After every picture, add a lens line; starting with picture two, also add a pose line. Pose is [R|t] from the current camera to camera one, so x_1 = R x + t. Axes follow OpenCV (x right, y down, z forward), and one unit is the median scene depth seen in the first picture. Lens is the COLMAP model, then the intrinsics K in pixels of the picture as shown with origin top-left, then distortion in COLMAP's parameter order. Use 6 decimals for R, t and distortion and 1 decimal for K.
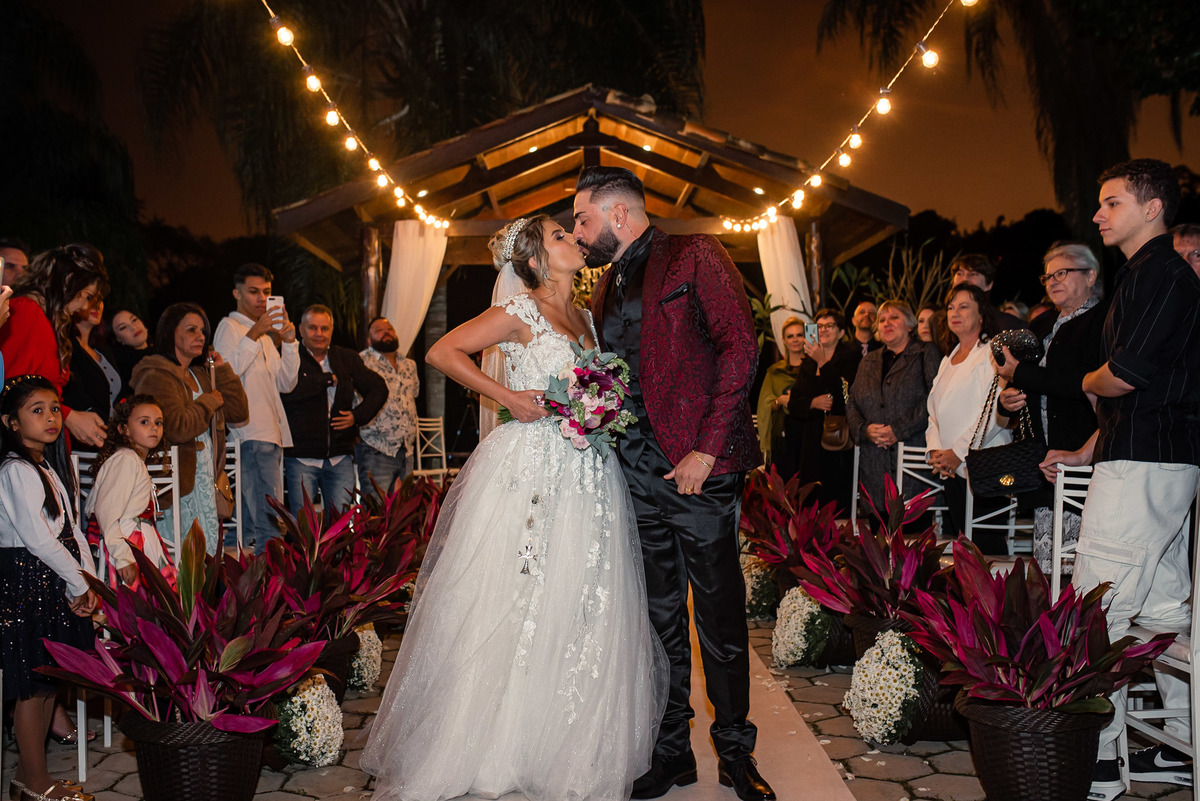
lens RADIAL K [[1170.3, 0, 590.0], [0, 1170.3, 386.6], [0, 0, 1]] dist [-0.011920, -0.002734]
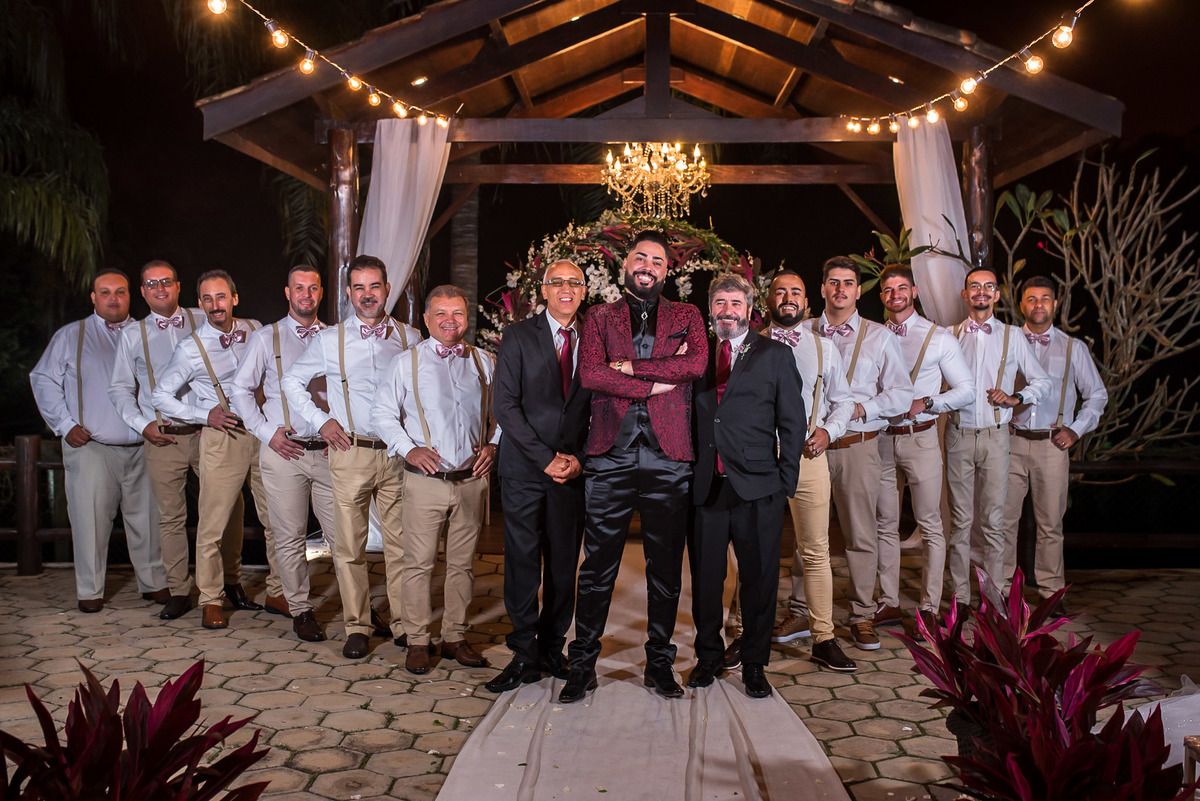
lens RADIAL K [[1205.4, 0, 612.4], [0, 1205.4, 401.6], [0, 0, 1]] dist [-0.020768, -0.005984]
pose [[0.998908, 0.017424, -0.043351, 0.009768], [-0.014292, 0.997336, 0.071527, -0.025685], [0.044482, -0.070830, 0.996496, 0.273005]]
